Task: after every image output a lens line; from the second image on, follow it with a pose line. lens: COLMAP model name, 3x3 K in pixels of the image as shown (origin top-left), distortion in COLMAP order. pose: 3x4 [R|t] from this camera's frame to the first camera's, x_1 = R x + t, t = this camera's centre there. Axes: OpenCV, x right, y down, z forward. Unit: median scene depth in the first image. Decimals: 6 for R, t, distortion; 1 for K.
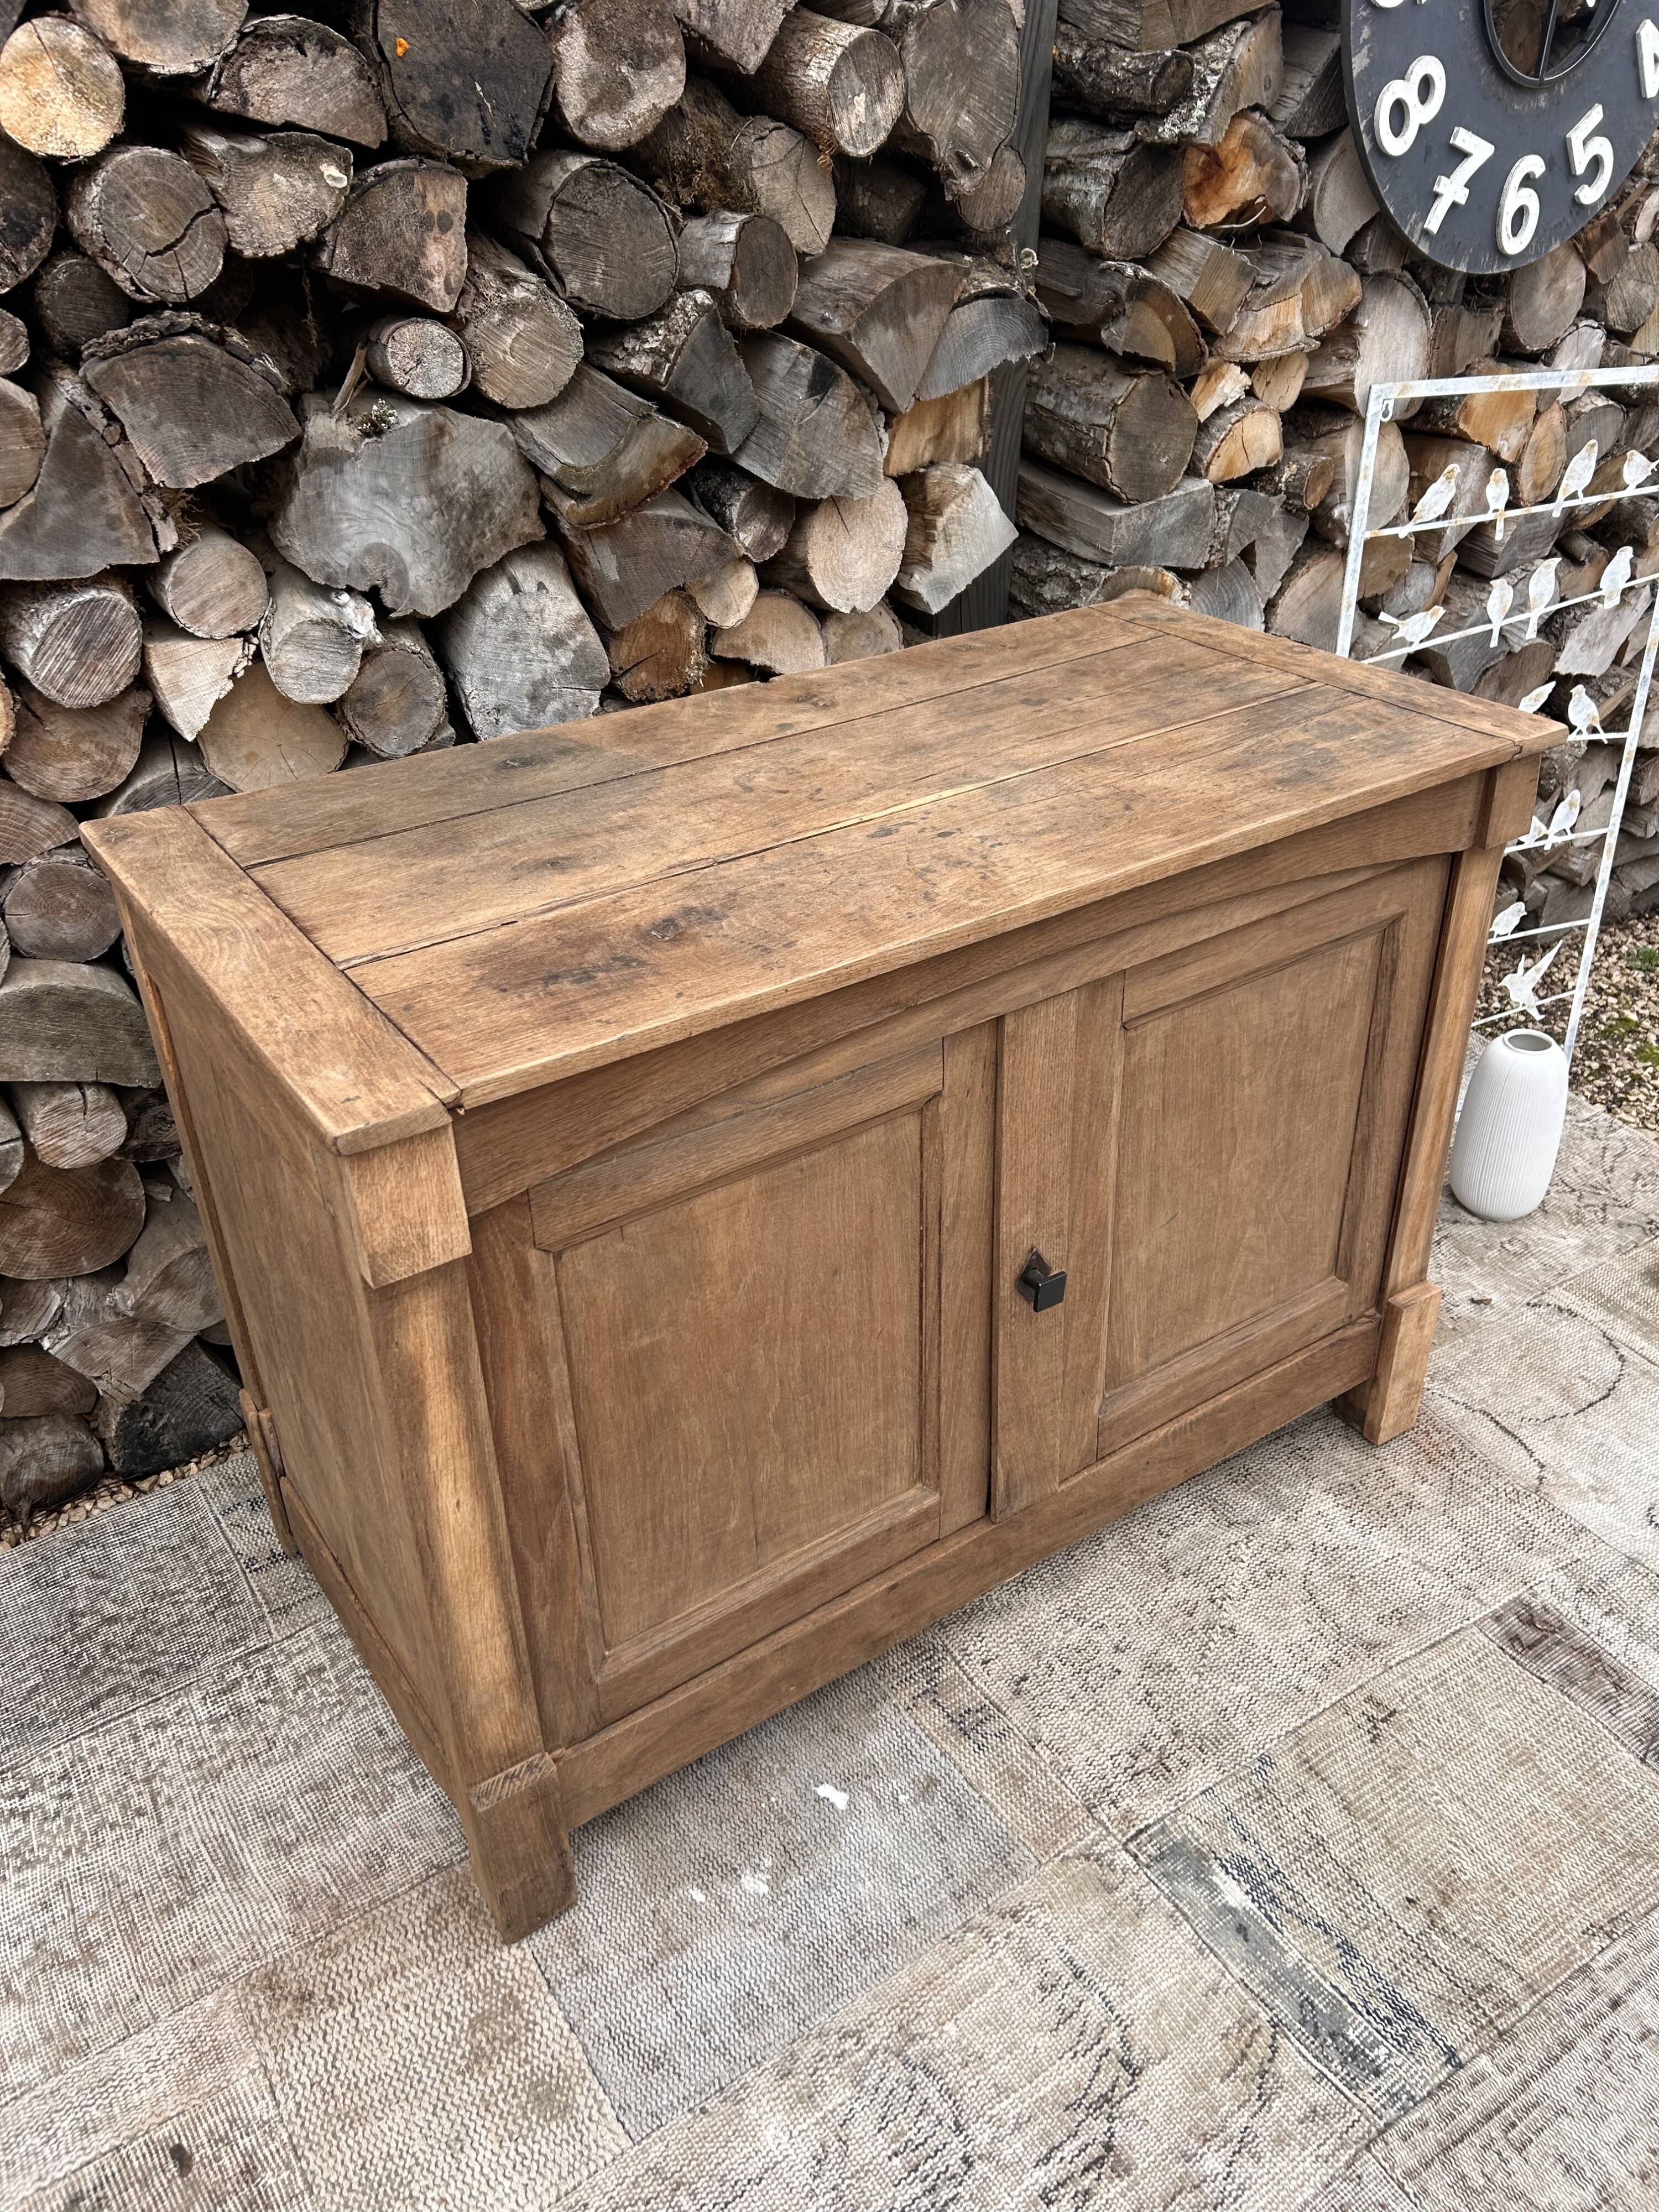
lens RADIAL K [[1667.3, 0, 826.1], [0, 1667.3, 1113.3], [0, 0, 1]] dist [0.042210, -0.040341]
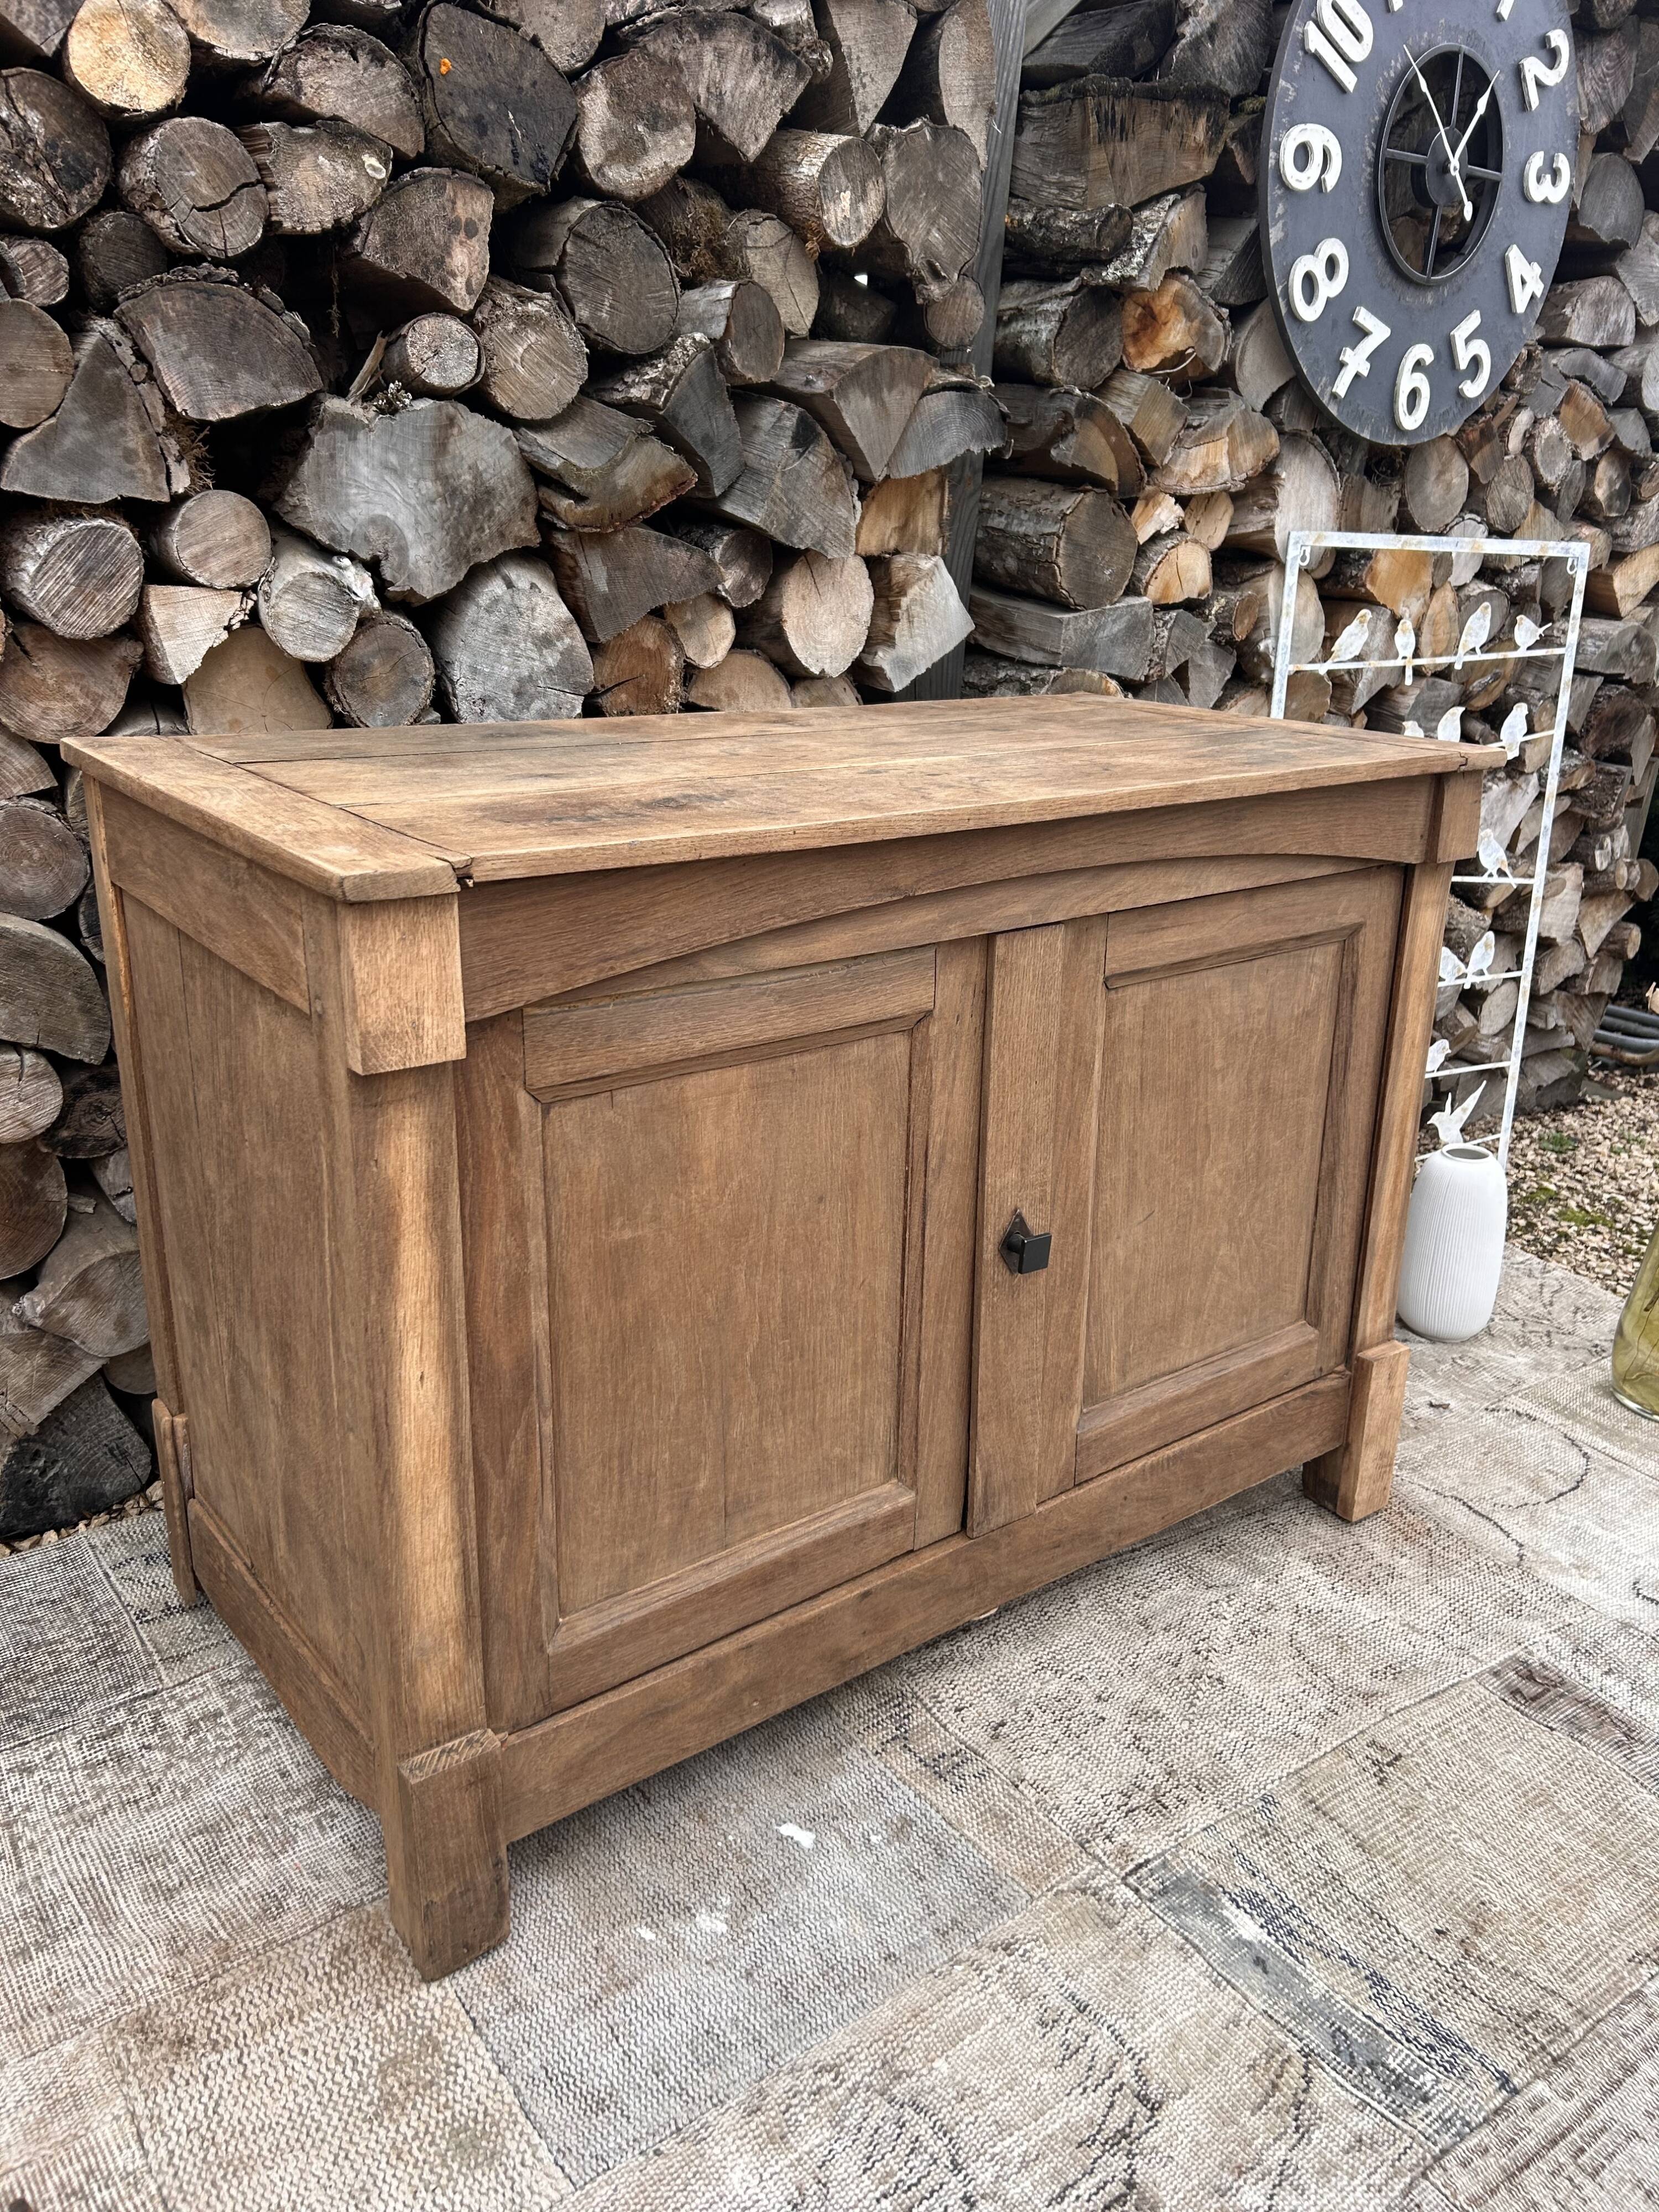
lens RADIAL K [[1668.9, 0, 830.4], [0, 1668.9, 1112.8], [0, 0, 1]] dist [0.042903, -0.041818]
pose [[0.997539, 0.024965, 0.065526, -0.048527], [-0.010416, 0.976863, -0.213613, 0.230805], [-0.069343, 0.212404, 0.974718, 0.046633]]
